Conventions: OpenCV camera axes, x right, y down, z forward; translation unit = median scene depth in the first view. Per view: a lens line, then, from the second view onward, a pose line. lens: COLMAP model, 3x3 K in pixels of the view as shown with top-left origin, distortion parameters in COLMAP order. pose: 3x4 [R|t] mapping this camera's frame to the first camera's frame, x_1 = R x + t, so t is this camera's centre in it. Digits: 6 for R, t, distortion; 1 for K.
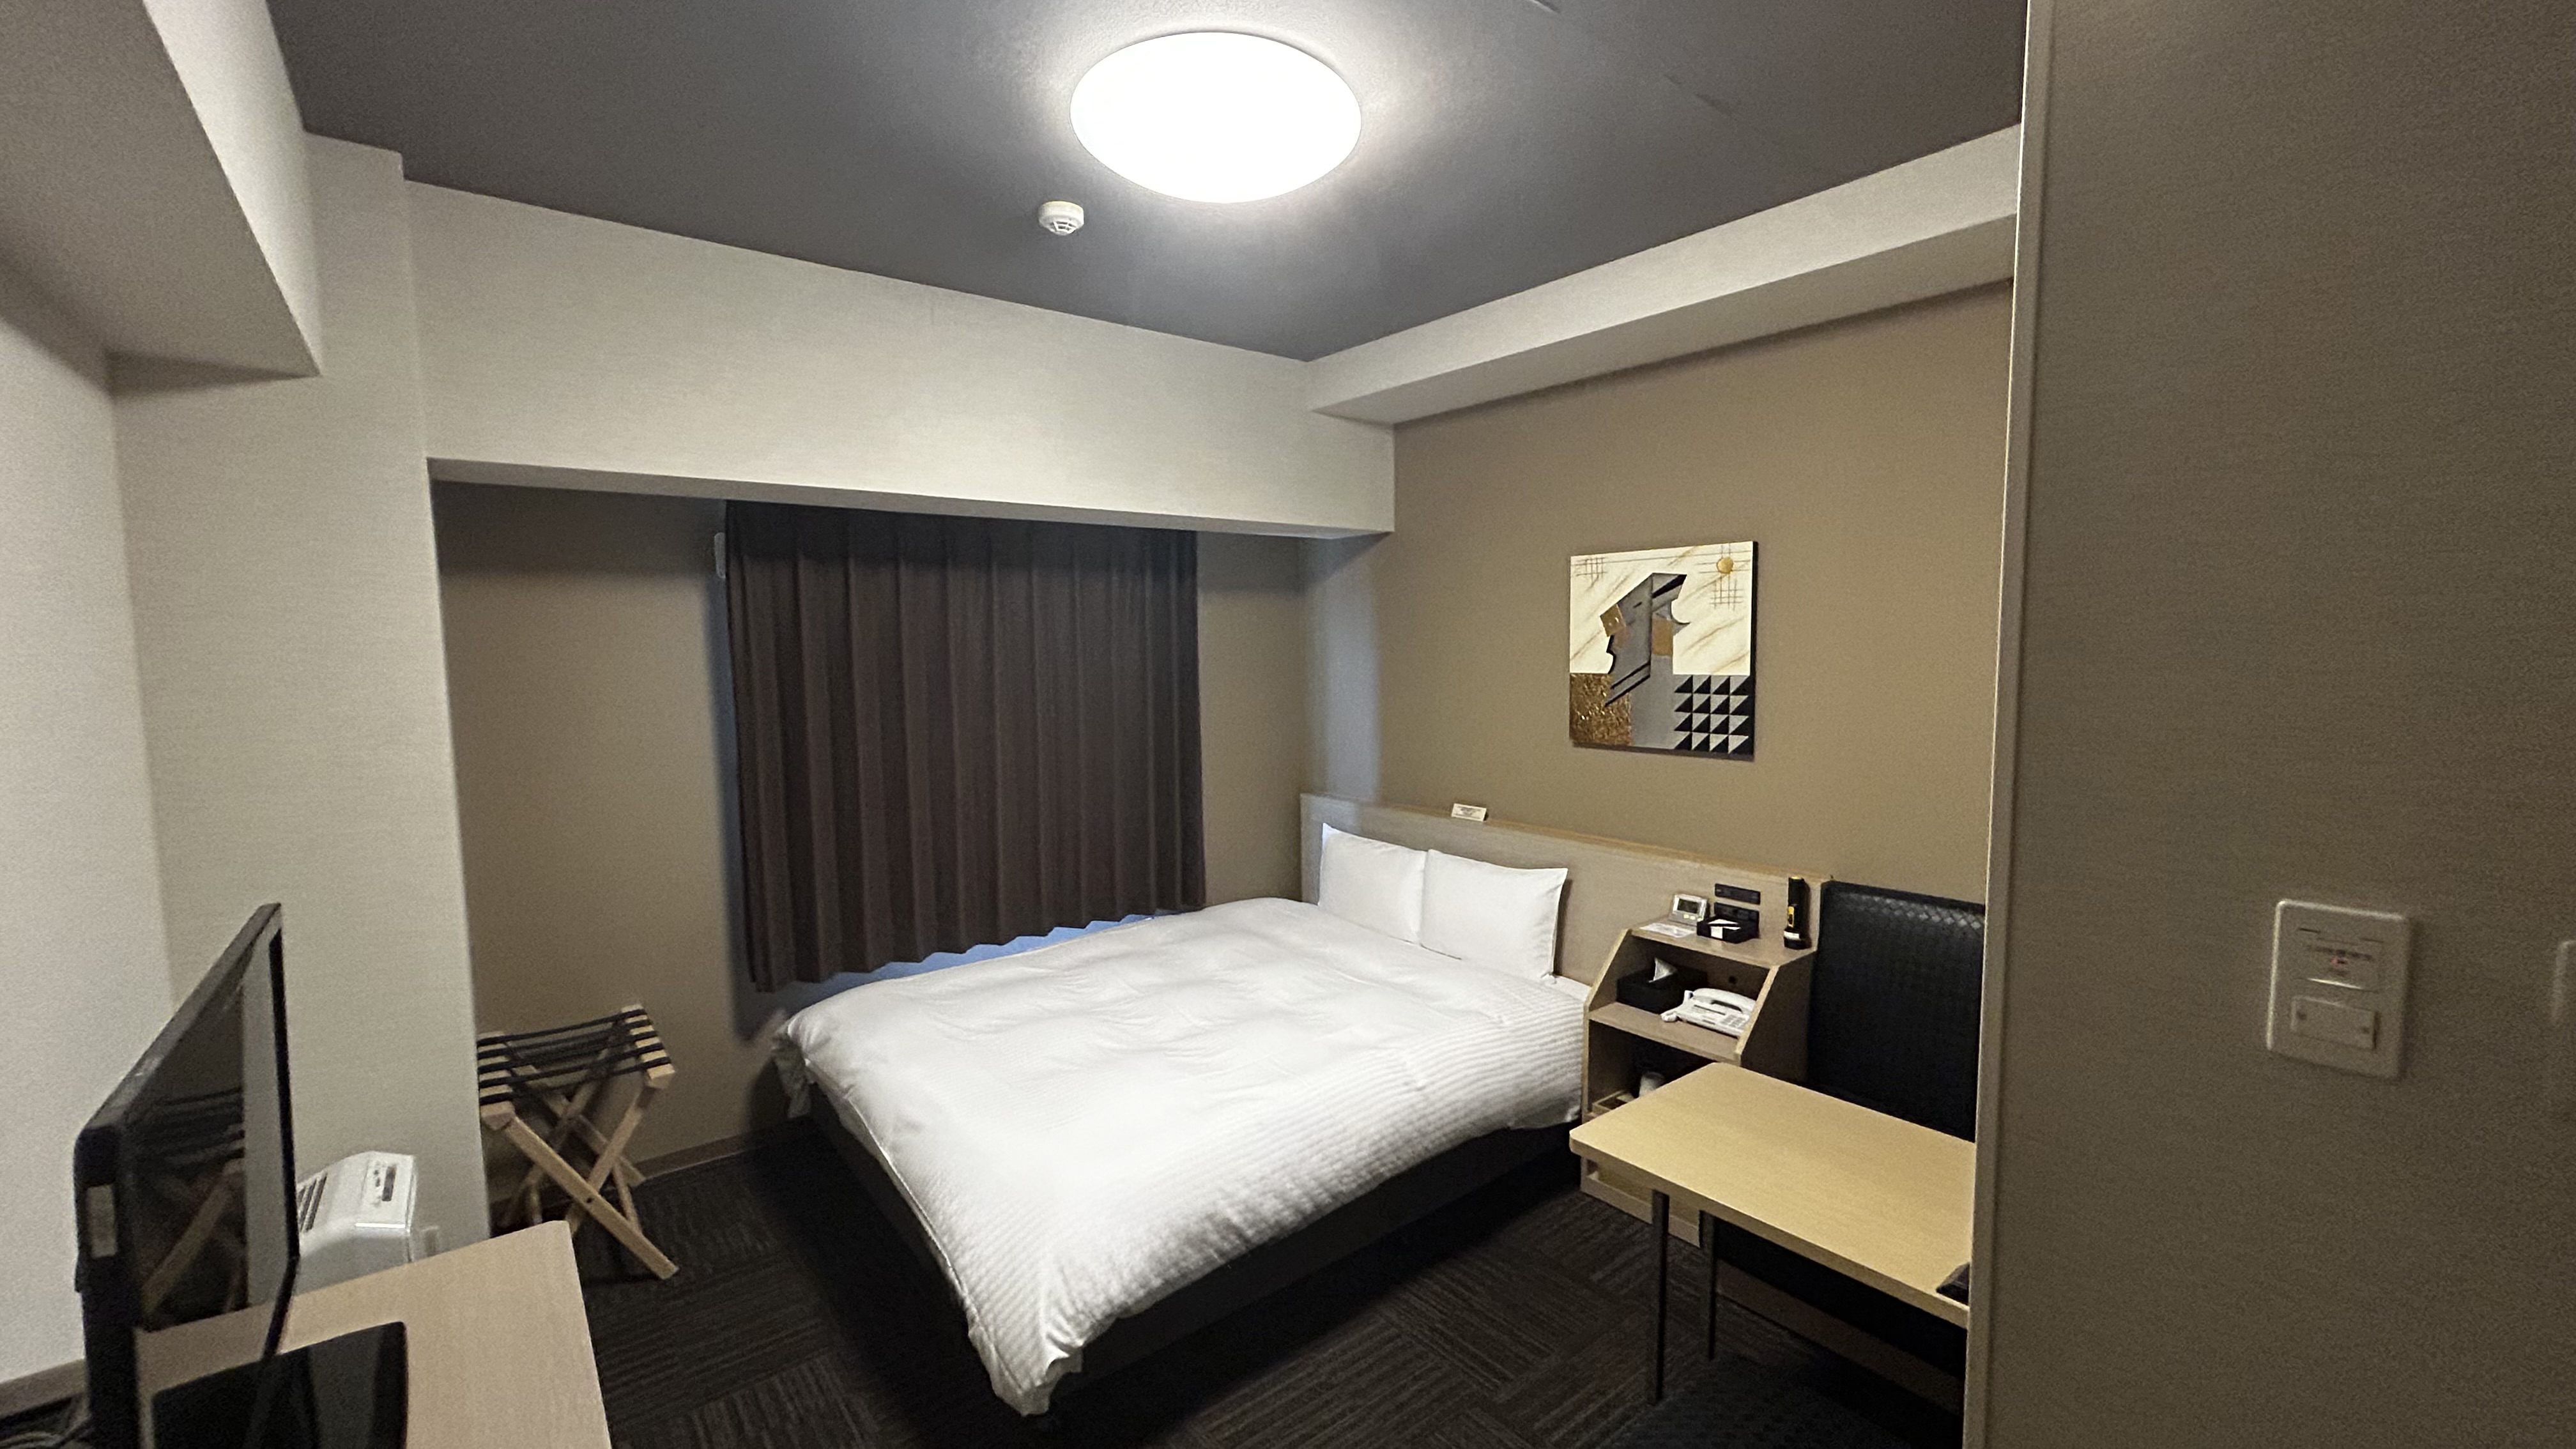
lens RADIAL K [[1067.1, 0, 1284.7], [0, 1067.1, 725.5], [0, 0, 1]] dist [-0.000277, -0.000029]
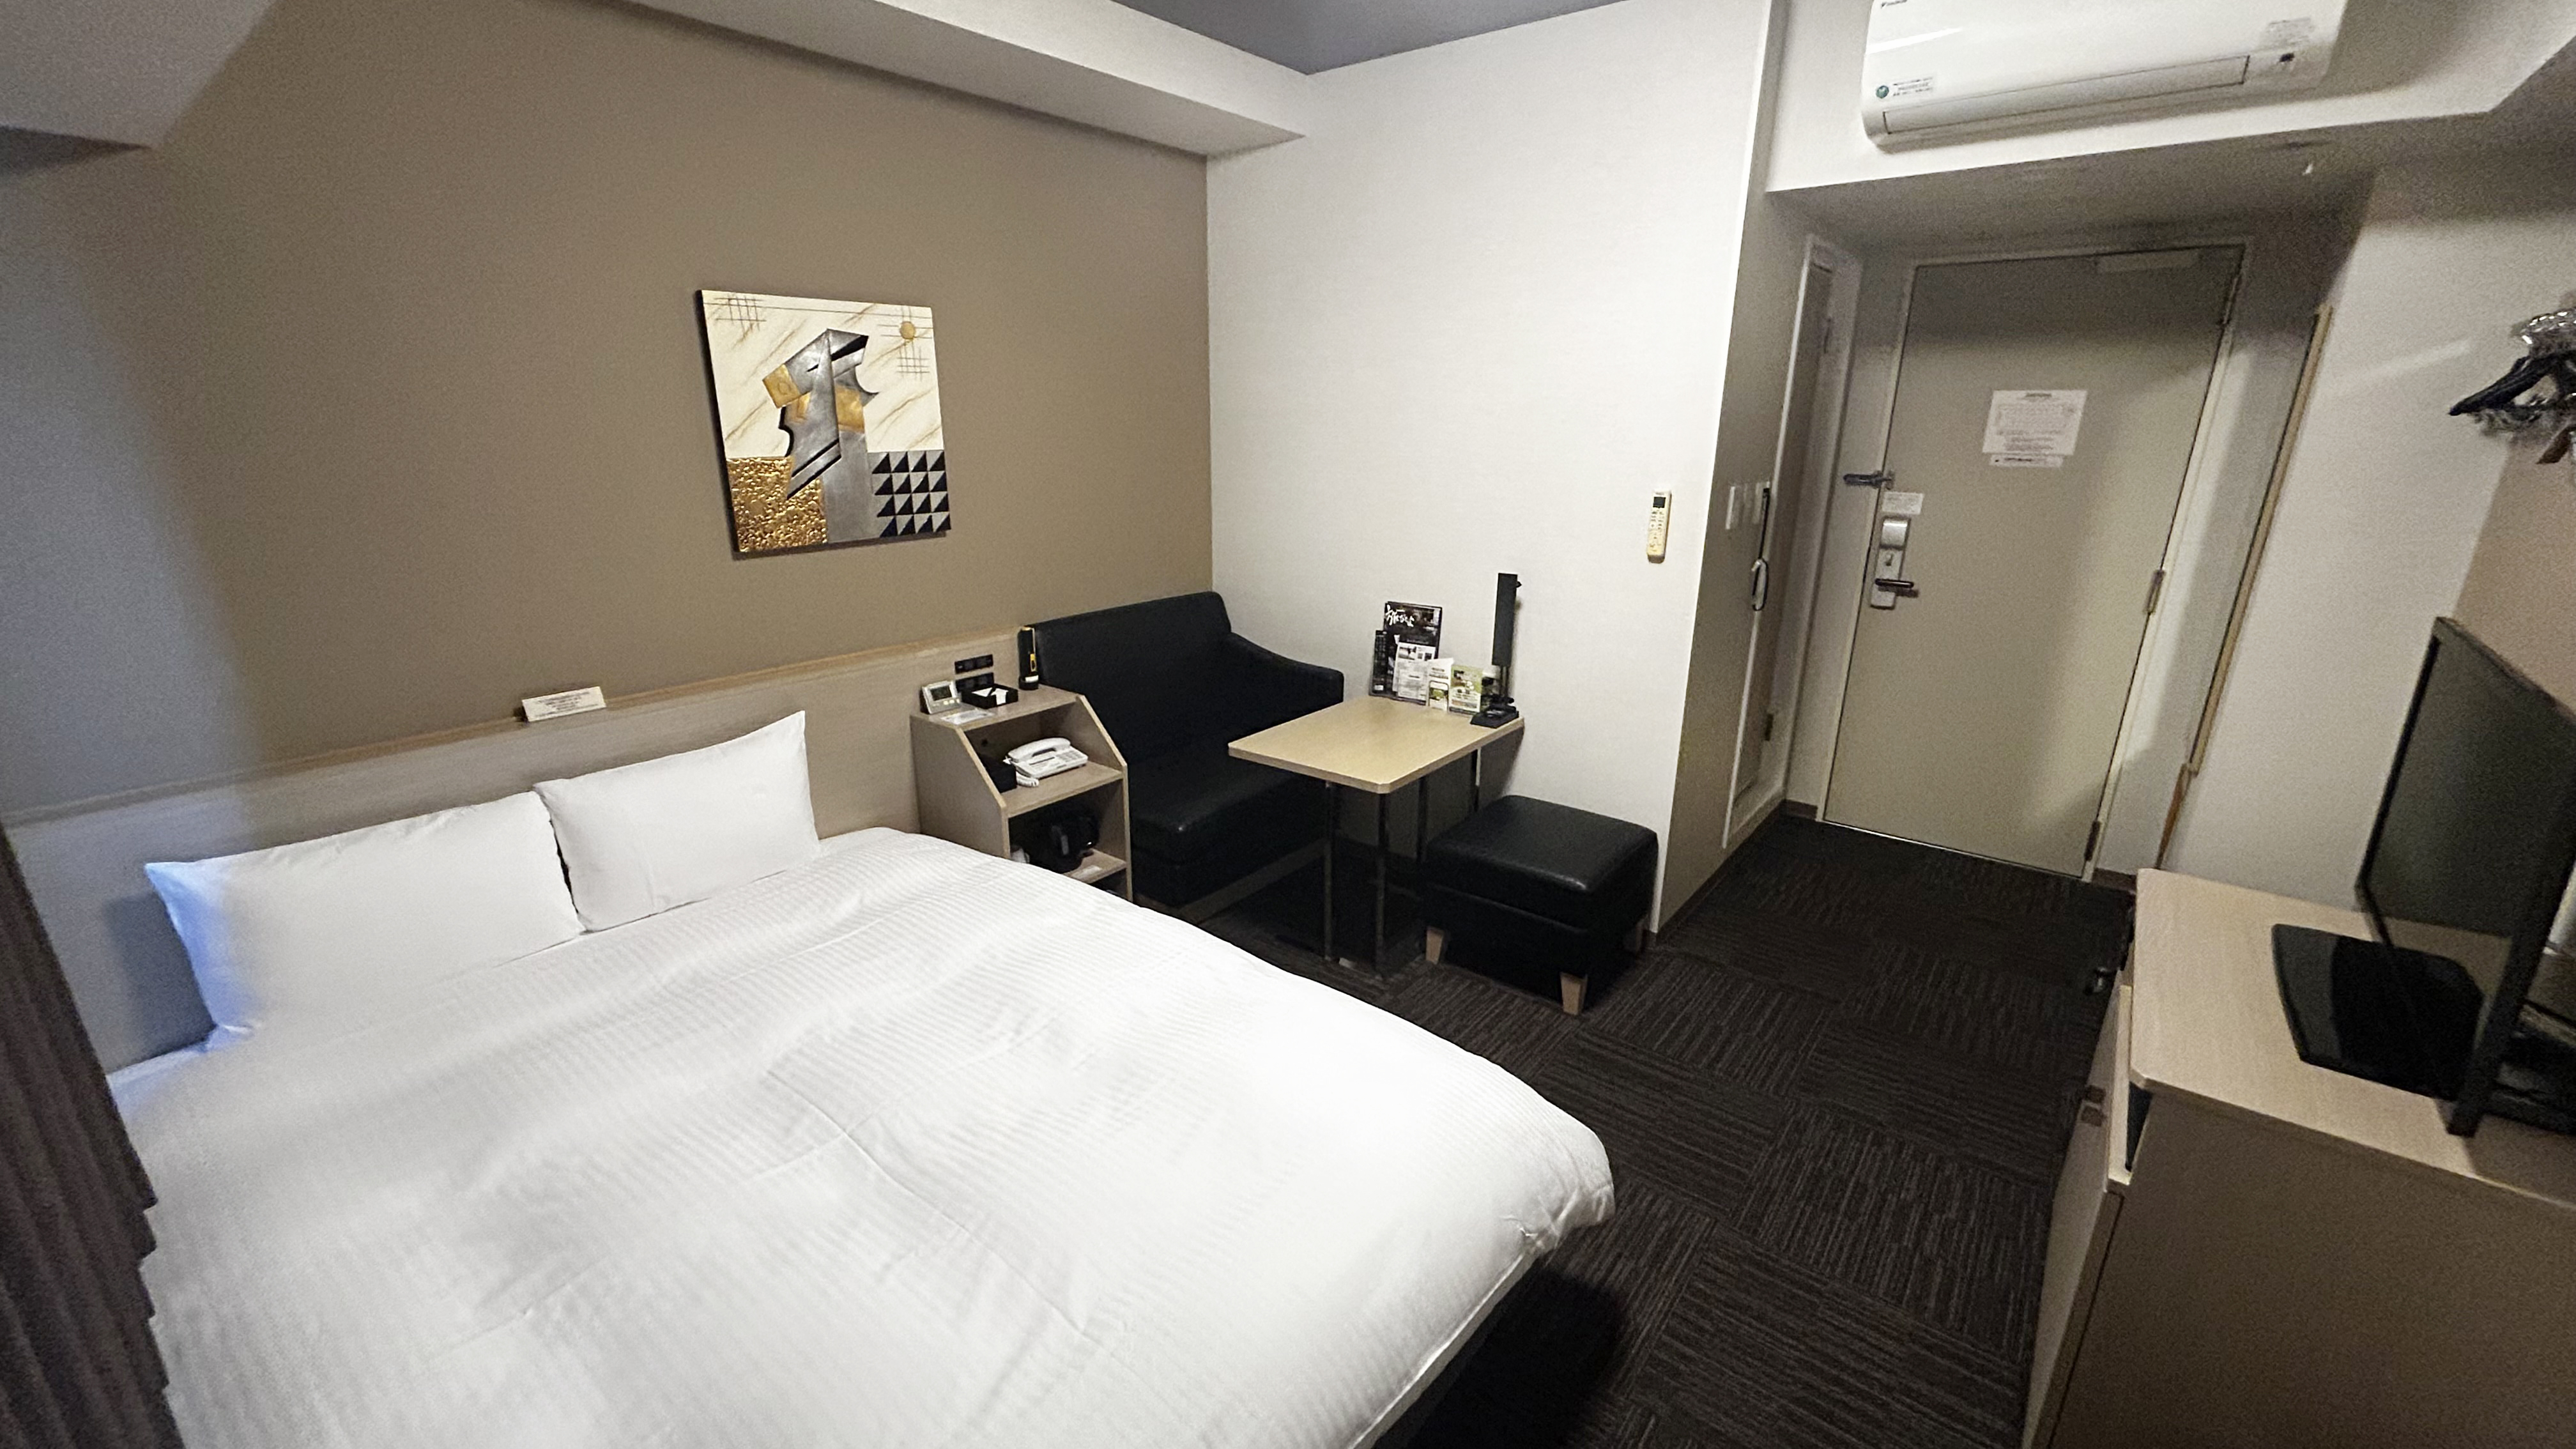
lens RADIAL K [[1034.2, 0, 1290.6], [0, 1034.2, 725.0], [0, 0, 1]] dist [-0.000564, -0.000084]
pose [[-0.234043, -0.280358, 0.930926, -0.592608], [0.075529, 0.949383, 0.304905, -0.069788], [-0.969288, 0.141672, -0.201021, 0.874113]]
